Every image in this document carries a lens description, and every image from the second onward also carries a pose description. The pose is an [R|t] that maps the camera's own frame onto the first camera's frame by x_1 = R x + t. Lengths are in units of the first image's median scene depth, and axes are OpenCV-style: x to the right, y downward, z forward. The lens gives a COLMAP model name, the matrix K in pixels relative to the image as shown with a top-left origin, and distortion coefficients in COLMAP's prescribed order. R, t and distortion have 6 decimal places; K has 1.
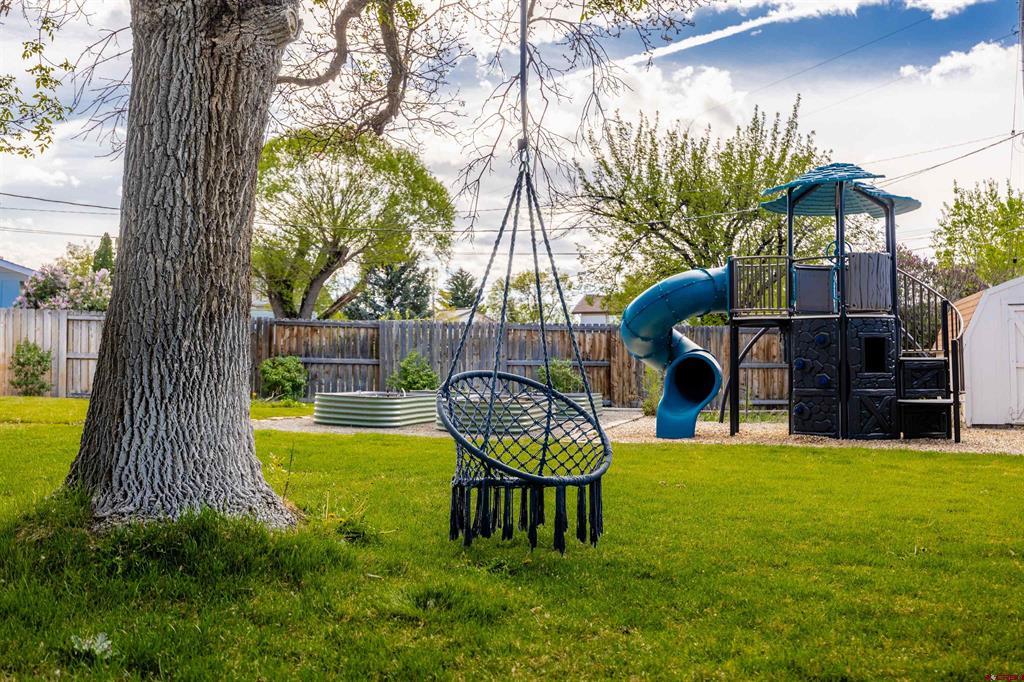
lens RADIAL K [[974.1, 0, 512.0], [0, 974.1, 341.0], [0, 0, 1]] dist [0.001415, 0.008271]
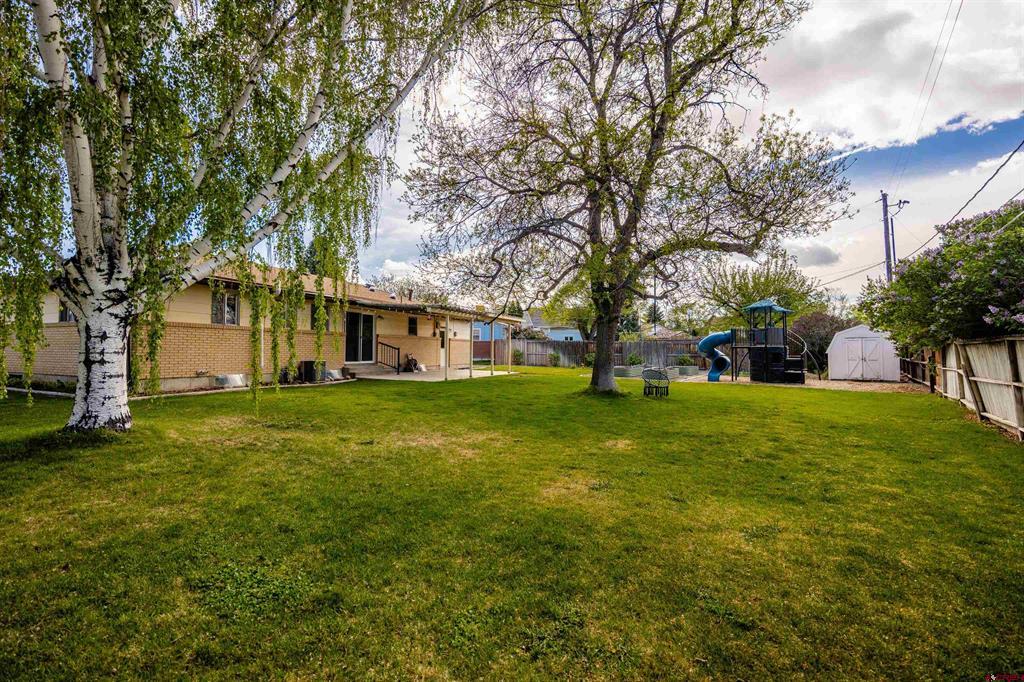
lens RADIAL K [[453.5, 0, 511.1], [0, 453.5, 340.3], [0, 0, 1]] dist [-0.012027, 0.000474]
pose [[0.936218, -0.010097, -0.351275, 0.037977], [0.014861, 0.999830, 0.010868, -0.046437], [0.351105, -0.015396, 0.936209, -0.470279]]
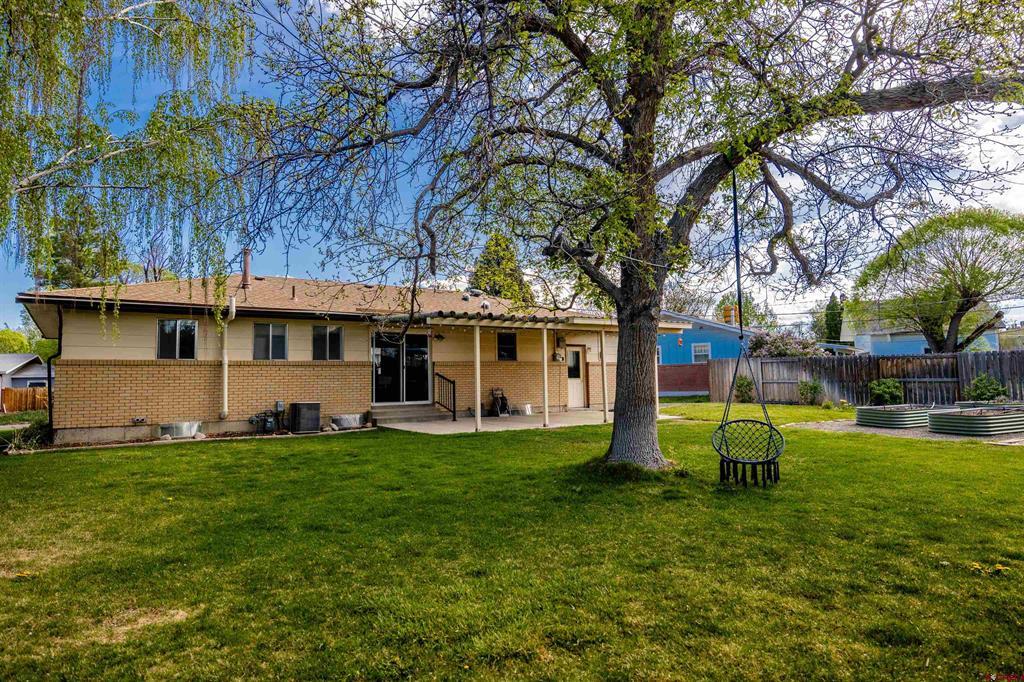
lens RADIAL K [[622.9, 0, 512.0], [0, 622.9, 341.0], [0, 0, 1]] dist [-0.000381, -0.000028]
pose [[0.601123, -0.073740, -0.795747, 0.227547], [0.057066, 0.997153, -0.049295, -0.031893], [0.797117, -0.015778, 0.603619, -0.128351]]
